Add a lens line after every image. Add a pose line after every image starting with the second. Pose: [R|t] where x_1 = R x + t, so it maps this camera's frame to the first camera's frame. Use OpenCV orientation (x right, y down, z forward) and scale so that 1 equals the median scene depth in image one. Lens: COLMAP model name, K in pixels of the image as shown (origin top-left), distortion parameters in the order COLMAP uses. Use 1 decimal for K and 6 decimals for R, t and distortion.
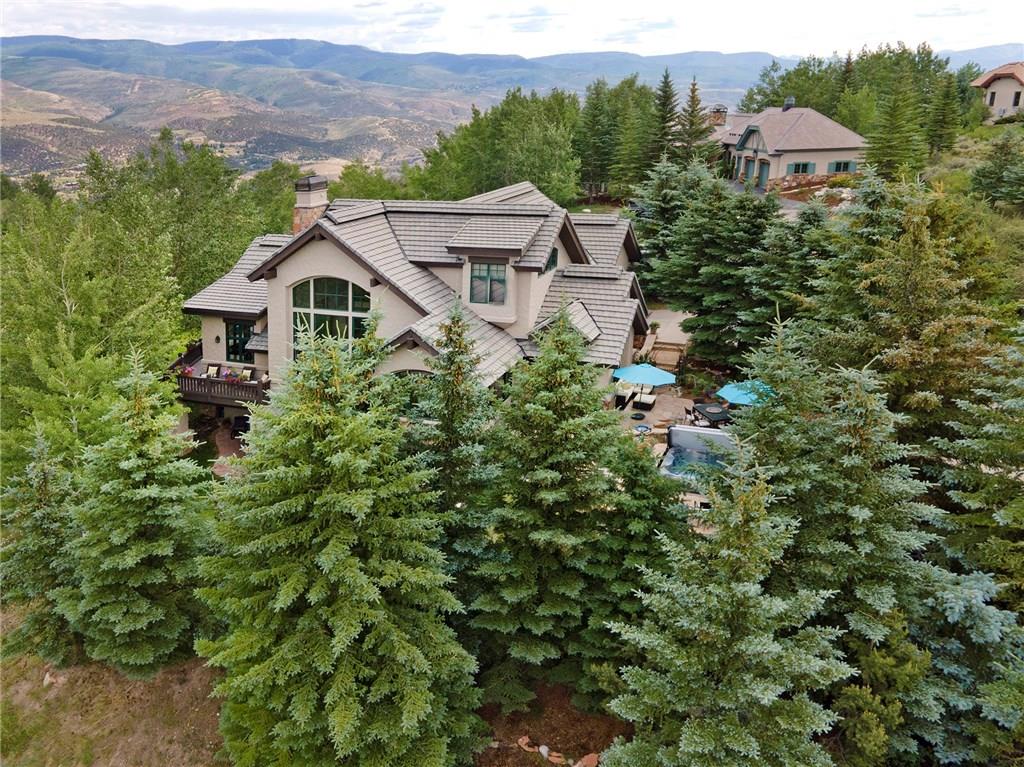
lens RADIAL K [[830.6, 0, 443.9], [0, 830.6, 423.1], [0, 0, 1]] dist [0.009585, 0.016947]
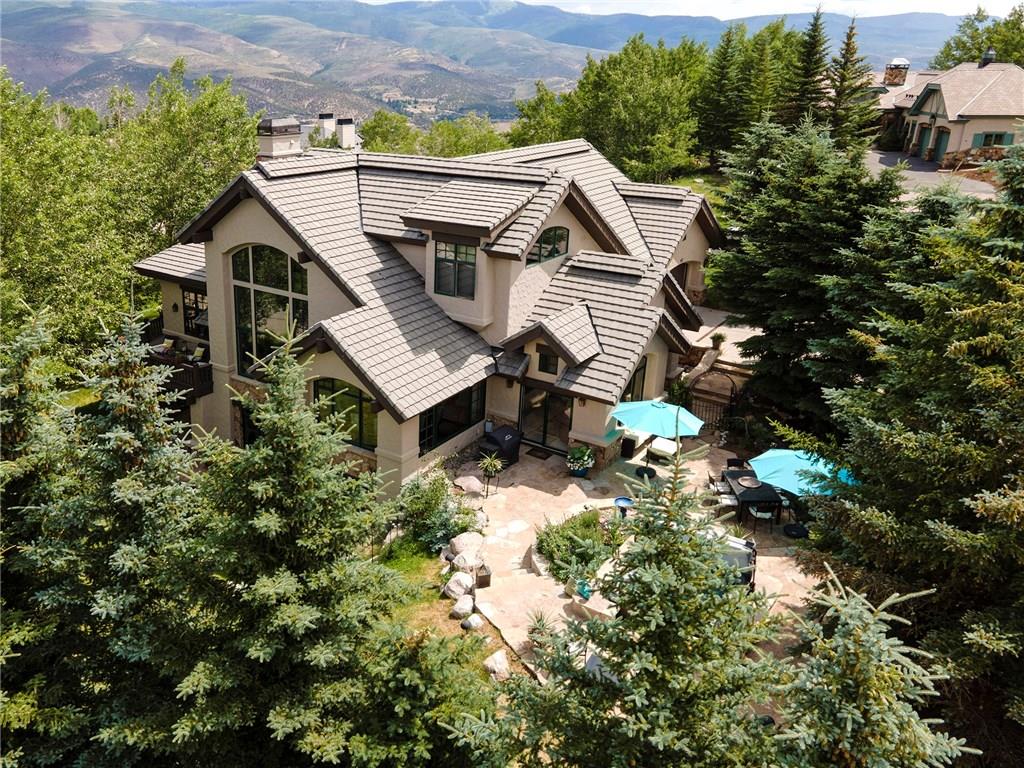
lens RADIAL K [[846.1, 0, 420.0], [0, 846.1, 385.0], [0, 0, 1]] dist [0.005836, 0.052813]
pose [[0.978045, 0.100353, -0.182638, 0.157208], [-0.100255, 0.994914, 0.009797, -0.065352], [0.182692, 0.008728, 0.983131, 0.236887]]
